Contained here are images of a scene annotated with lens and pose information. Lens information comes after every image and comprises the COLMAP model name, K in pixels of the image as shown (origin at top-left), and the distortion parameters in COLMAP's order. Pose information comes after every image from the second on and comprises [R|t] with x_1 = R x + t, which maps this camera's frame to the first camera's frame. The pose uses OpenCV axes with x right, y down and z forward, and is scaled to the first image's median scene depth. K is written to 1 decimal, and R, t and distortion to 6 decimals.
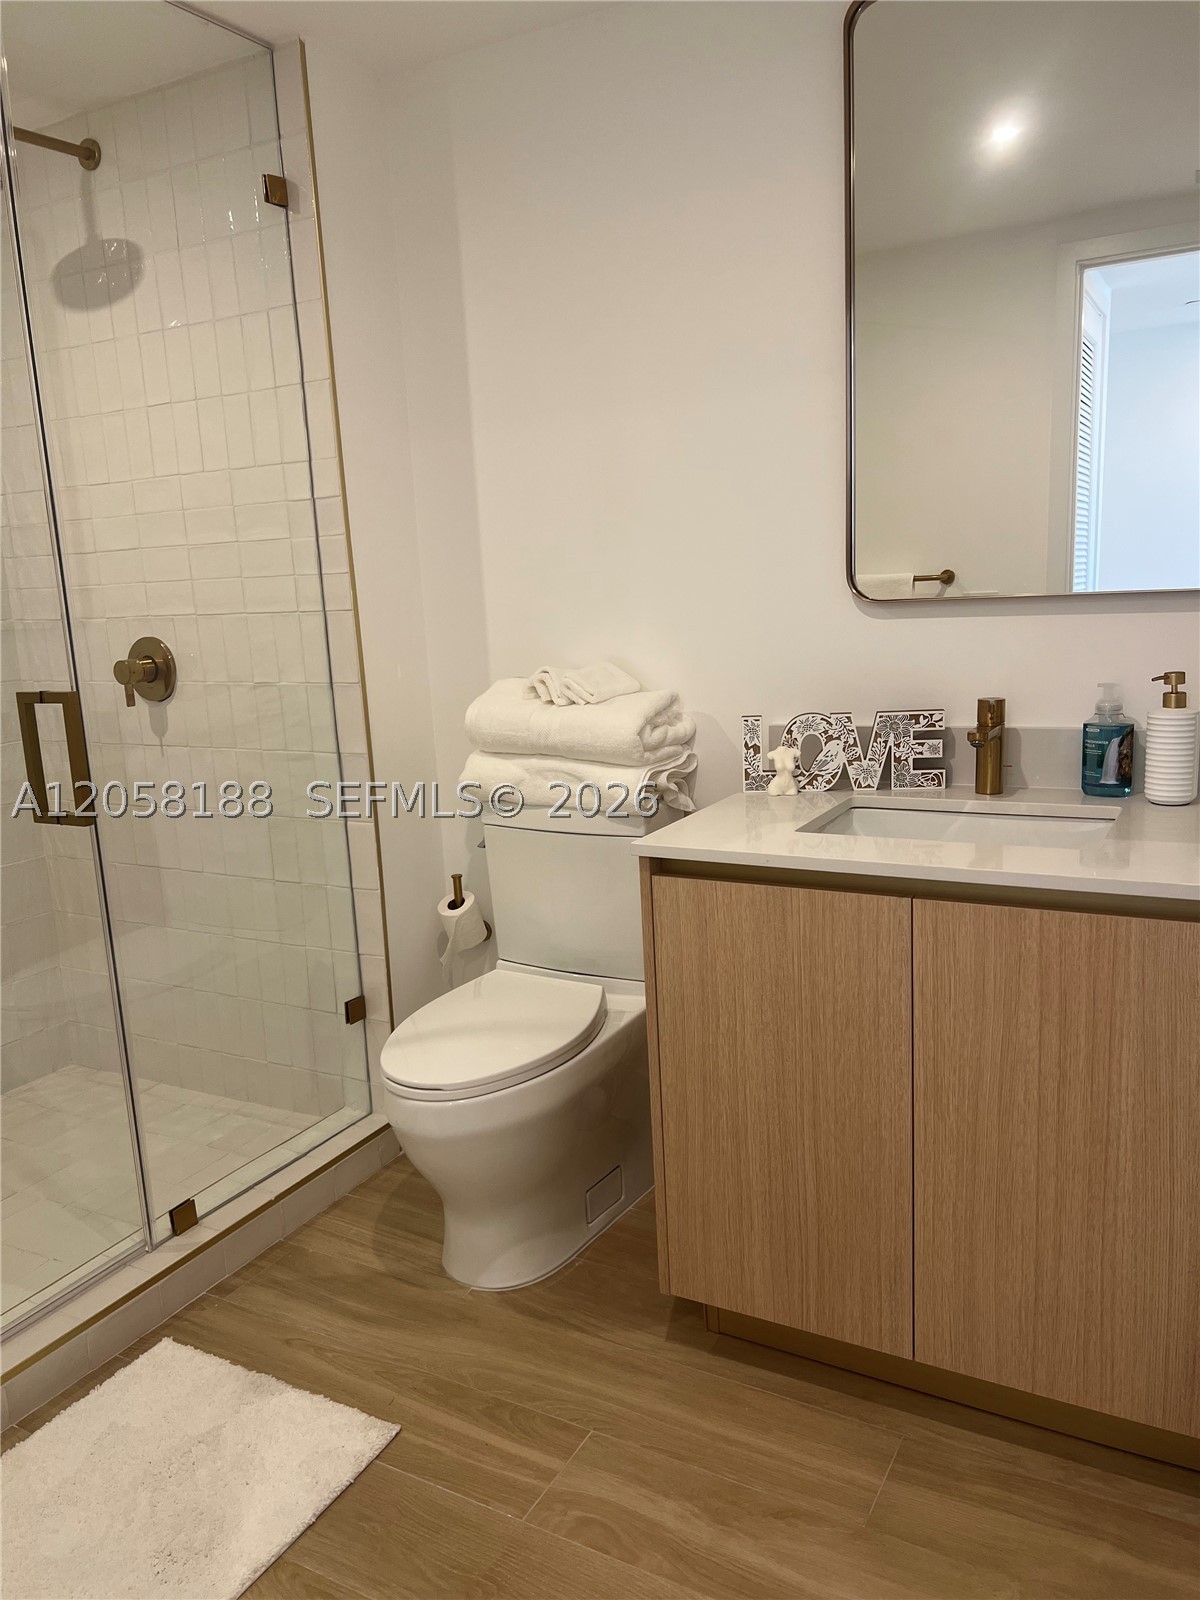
lens RADIAL K [[1200.1, 0, 592.2], [0, 1200.1, 816.1], [0, 0, 1]] dist [0.056783, -0.067259]
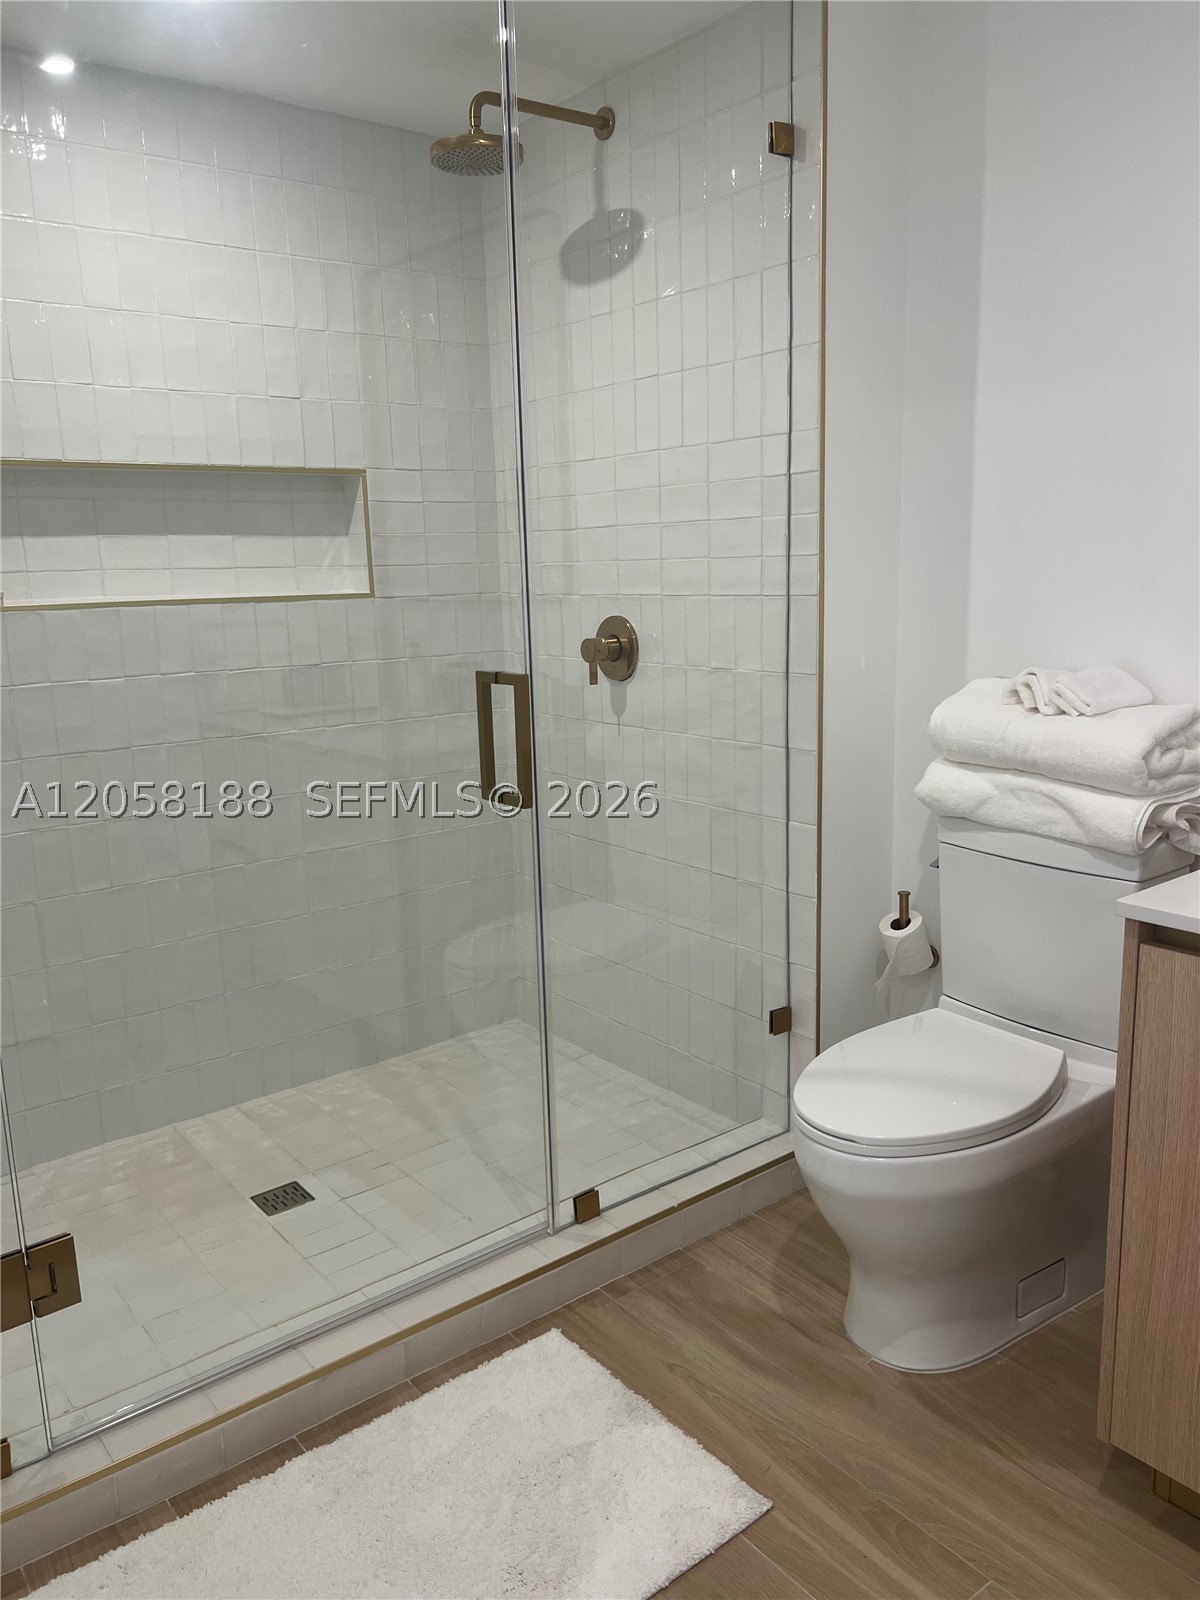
lens RADIAL K [[1200.1, 0, 598.6], [0, 1200.1, 816.8], [0, 0, 1]] dist [0.056783, -0.067259]
pose [[0.923002, 0.101434, -0.371186, 0.006241], [-0.092033, 0.994827, 0.043005, -0.030966], [0.373628, -0.005532, 0.927562, 0.094405]]
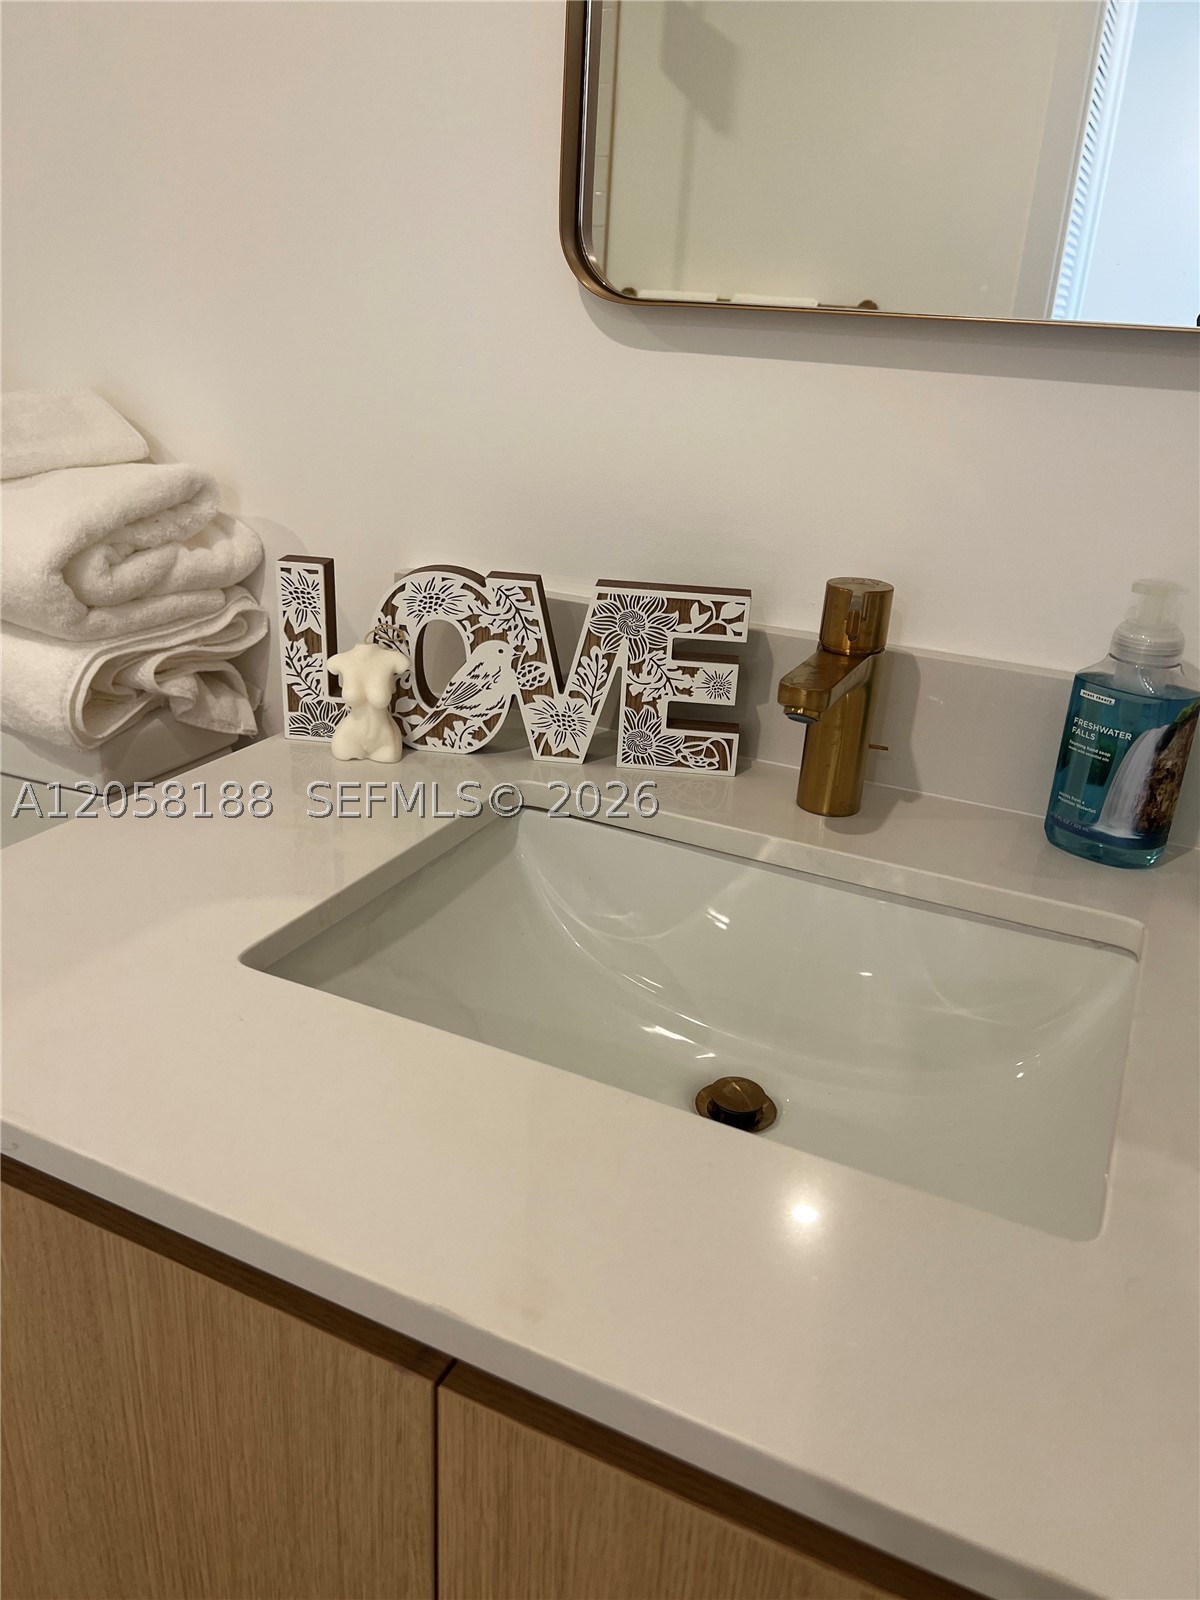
lens RADIAL K [[1200.1, 0, 609.4], [0, 1200.1, 802.6], [0, 0, 1]] dist [0.056783, -0.067259]
pose [[0.993501, 0.069881, 0.089845, 0.207473], [-0.086404, 0.976860, 0.195648, -0.092840], [-0.074094, -0.202140, 0.976550, 0.575290]]
